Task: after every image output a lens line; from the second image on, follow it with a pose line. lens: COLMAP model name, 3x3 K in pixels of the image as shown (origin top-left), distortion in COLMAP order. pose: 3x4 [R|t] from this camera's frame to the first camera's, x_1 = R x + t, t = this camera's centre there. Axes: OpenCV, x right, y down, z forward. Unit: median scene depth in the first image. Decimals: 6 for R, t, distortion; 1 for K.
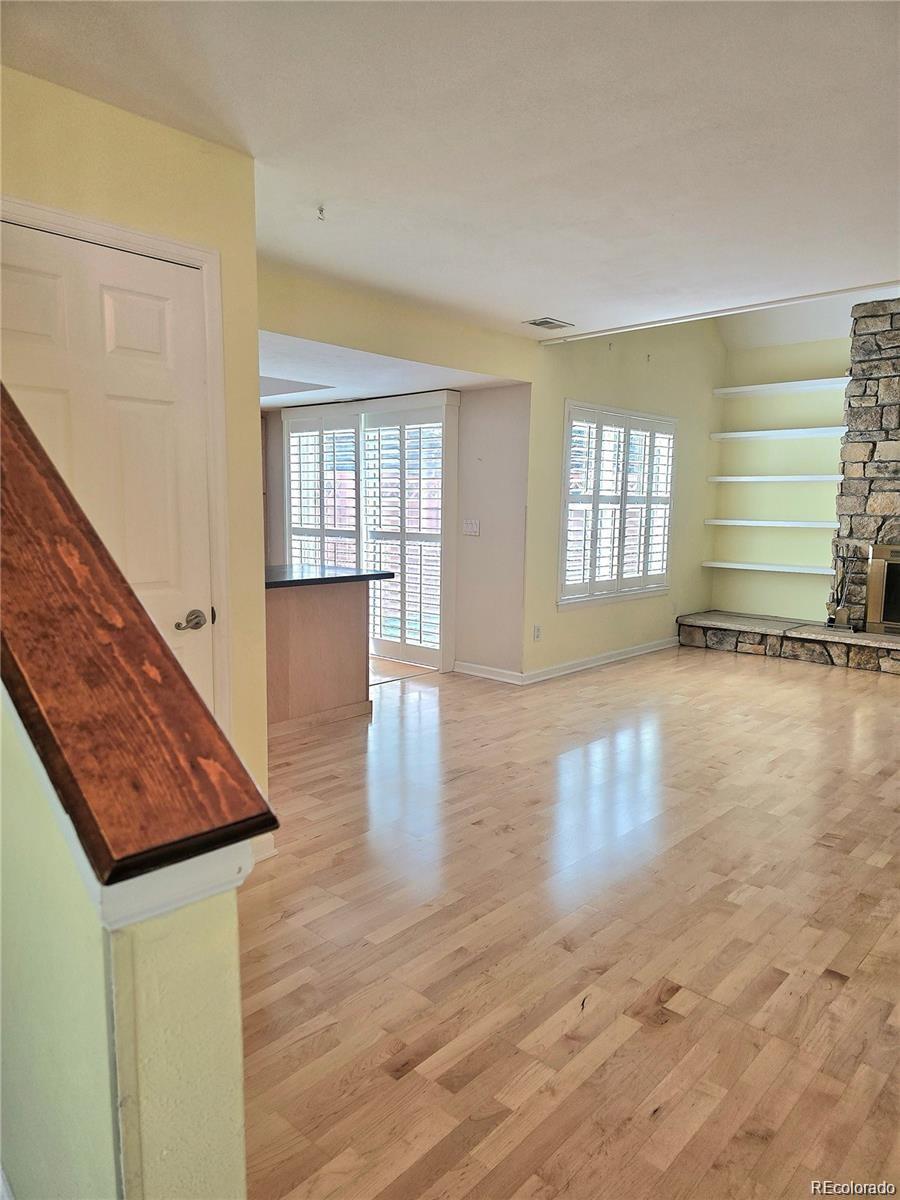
lens RADIAL K [[803.5, 0, 450.0], [0, 803.5, 600.0], [0, 0, 1]] dist [0.058962, -0.054232]
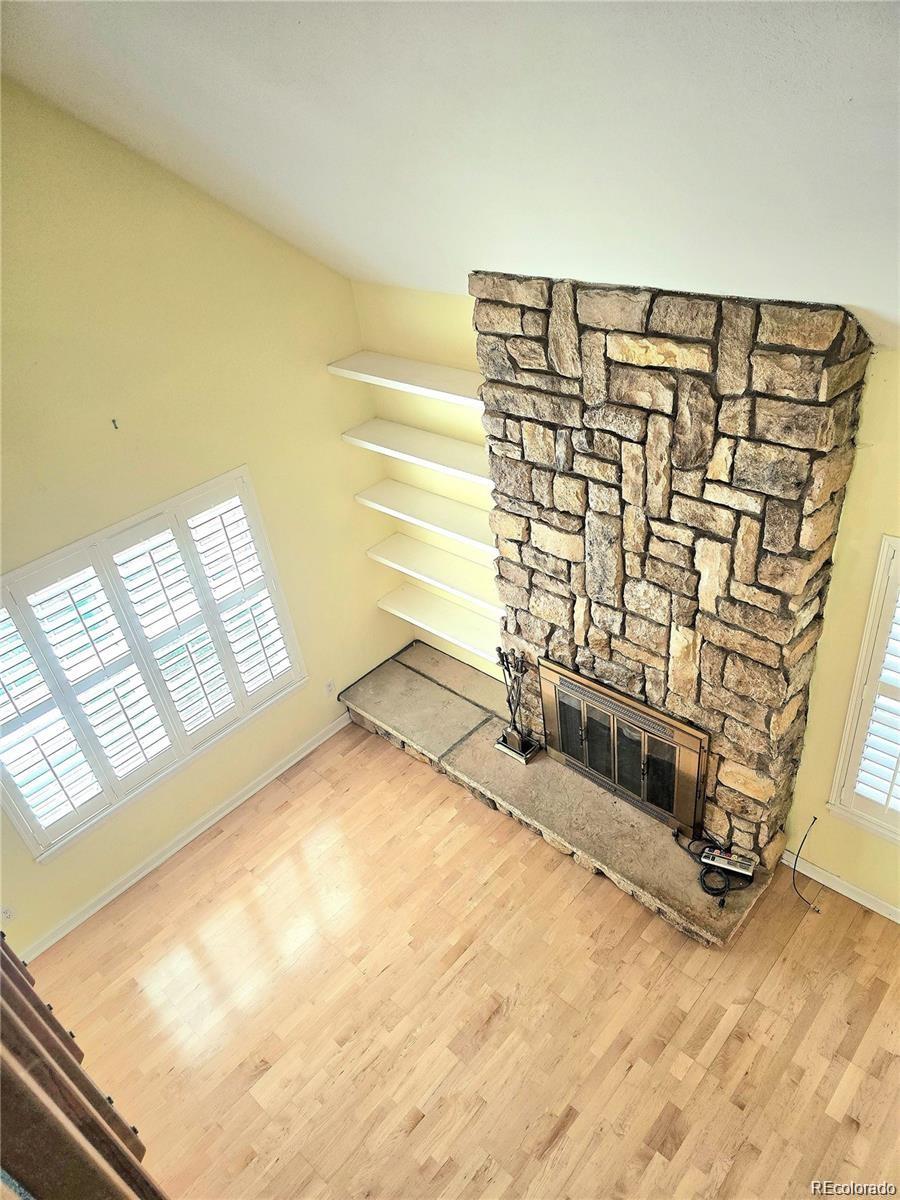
lens RADIAL K [[805.0, 0, 464.3], [0, 805.0, 601.0], [0, 0, 1]] dist [0.066408, -0.070463]
pose [[0.991788, -0.093470, -0.087296, 0.521601], [0.123520, 0.877038, 0.464270, -0.421926], [0.033167, -0.471241, 0.881381, 0.445728]]
